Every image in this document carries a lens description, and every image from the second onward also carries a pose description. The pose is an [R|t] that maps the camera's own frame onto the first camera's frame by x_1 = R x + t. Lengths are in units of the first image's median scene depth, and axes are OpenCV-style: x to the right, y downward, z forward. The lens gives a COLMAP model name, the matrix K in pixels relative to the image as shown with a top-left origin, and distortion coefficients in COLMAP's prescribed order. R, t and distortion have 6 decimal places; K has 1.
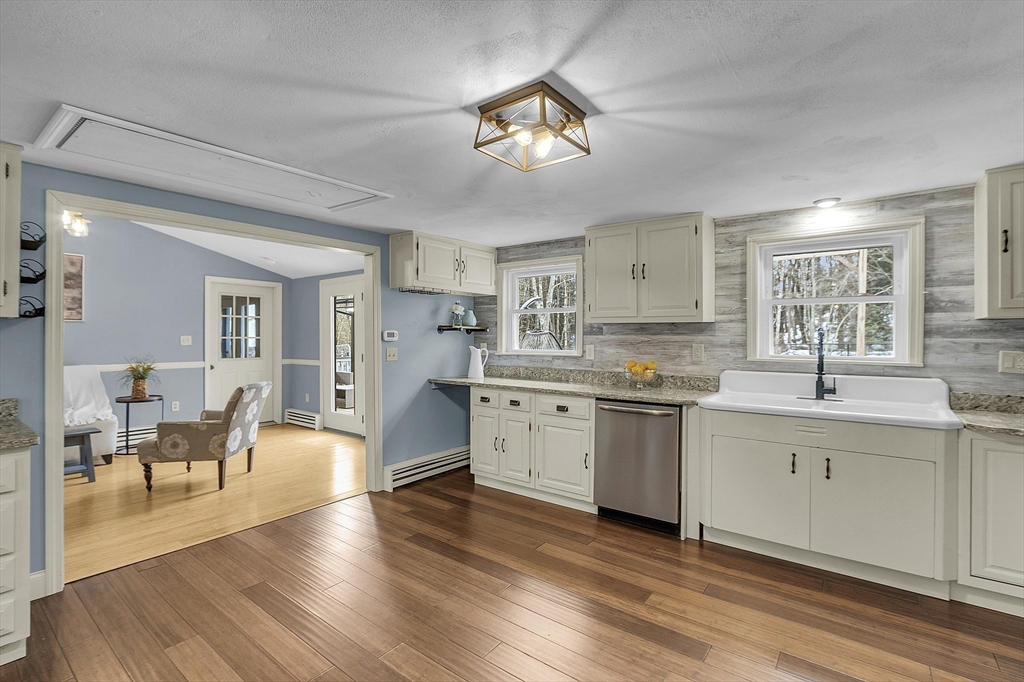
lens RADIAL K [[479.0, 0, 517.6], [0, 479.0, 335.6], [0, 0, 1]] dist [-0.003703, 0.000083]
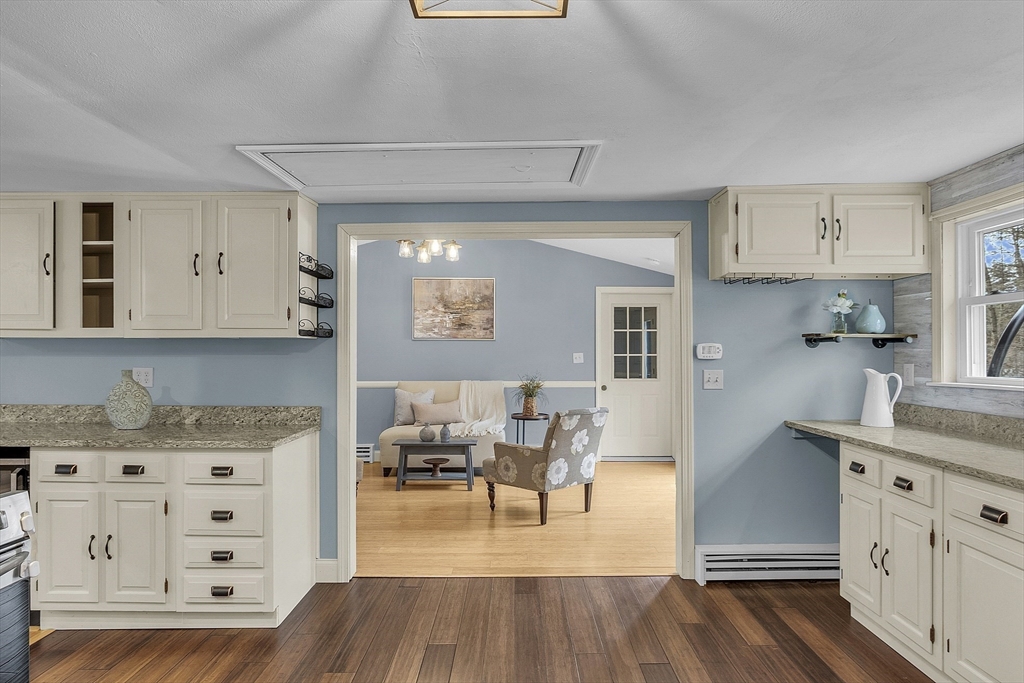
lens RADIAL K [[597.2, 0, 504.5], [0, 597.2, 354.0], [0, 0, 1]] dist [-0.008447, 0.000358]
pose [[0.602901, -0.003323, -0.797809, 0.229271], [0.005268, 0.999986, -0.000184, 0.002937], [0.797798, -0.004092, 0.602910, 0.279037]]
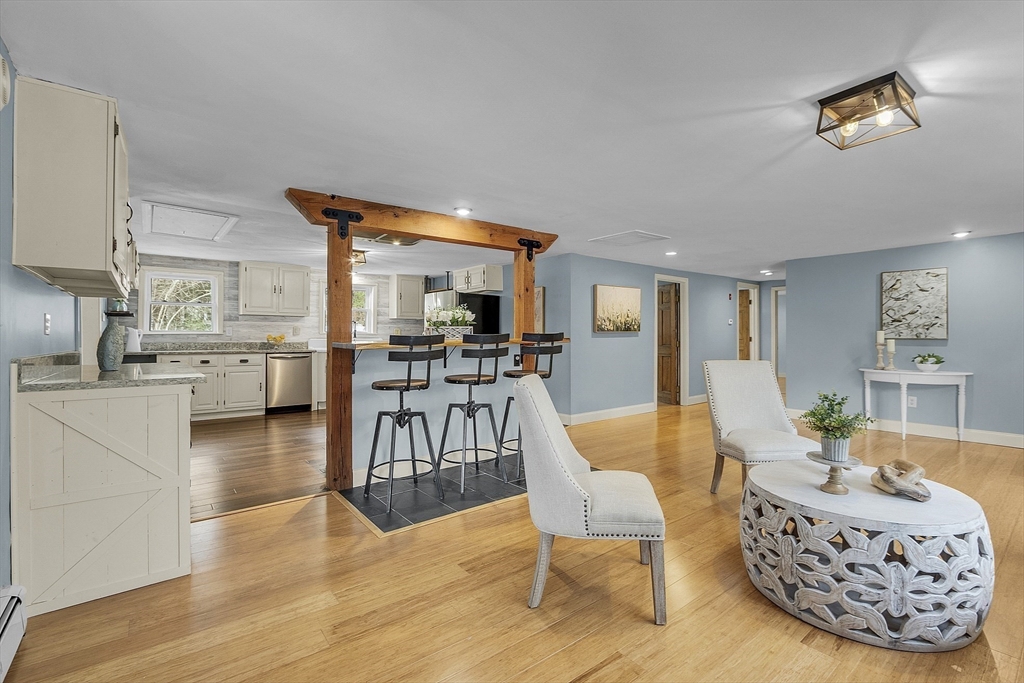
lens RADIAL K [[479.0, 0, 517.6], [0, 479.0, 336.1], [0, 0, 1]] dist [-0.003703, 0.000083]
pose [[0.253997, -0.002860, 0.967201, -1.244629], [-0.003089, 0.999988, 0.003768, 0.042798], [-0.967200, -0.003945, 0.253986, -0.408201]]
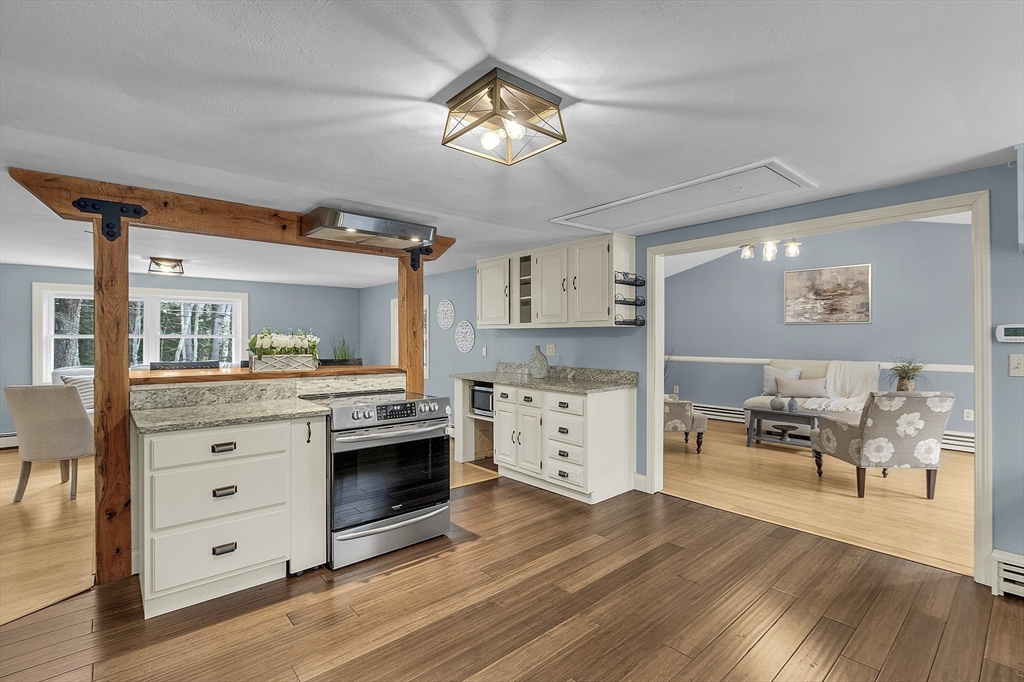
lens RADIAL K [[460.5, 0, 518.3], [0, 460.5, 337.8], [0, 0, 1]] dist [-0.005631, -0.000017]
pose [[-0.187913, -0.000642, -0.982185, 0.403872], [0.004968, 0.999986, -0.001604, 0.003672], [0.982173, -0.005181, -0.187907, 0.519099]]
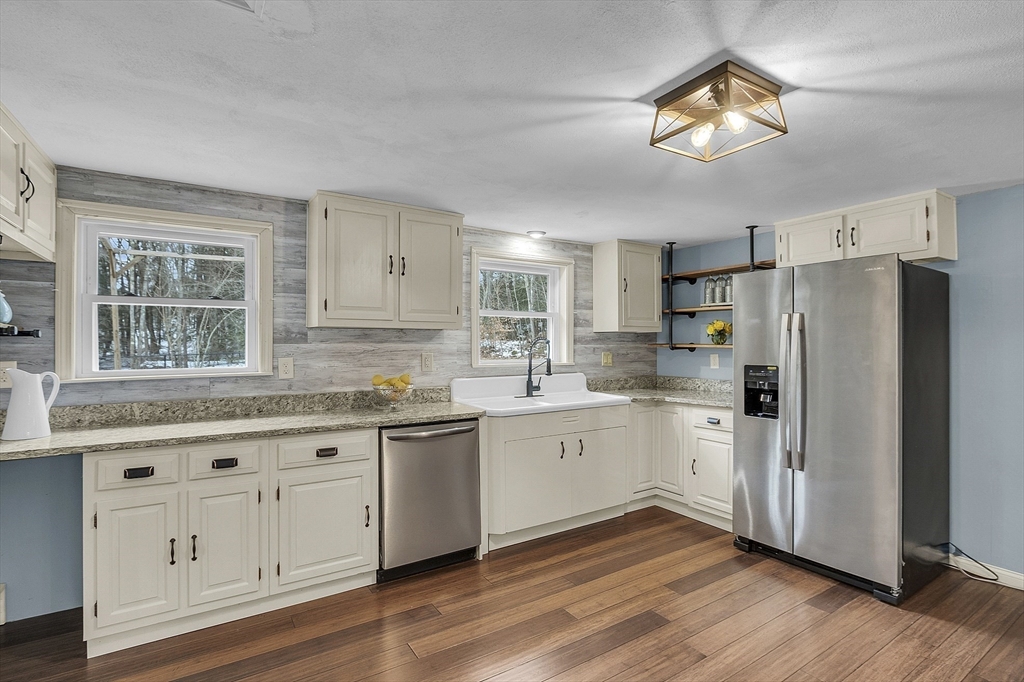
lens RADIAL K [[501.4, 0, 519.4], [0, 501.4, 340.2], [0, 0, 1]] dist [-0.016837, 0.000367]
pose [[0.330827, 0.004148, 0.943682, -0.428948], [0.003821, 0.999976, -0.005735, -0.000025], [-0.943684, 0.005503, 0.330803, 0.459246]]
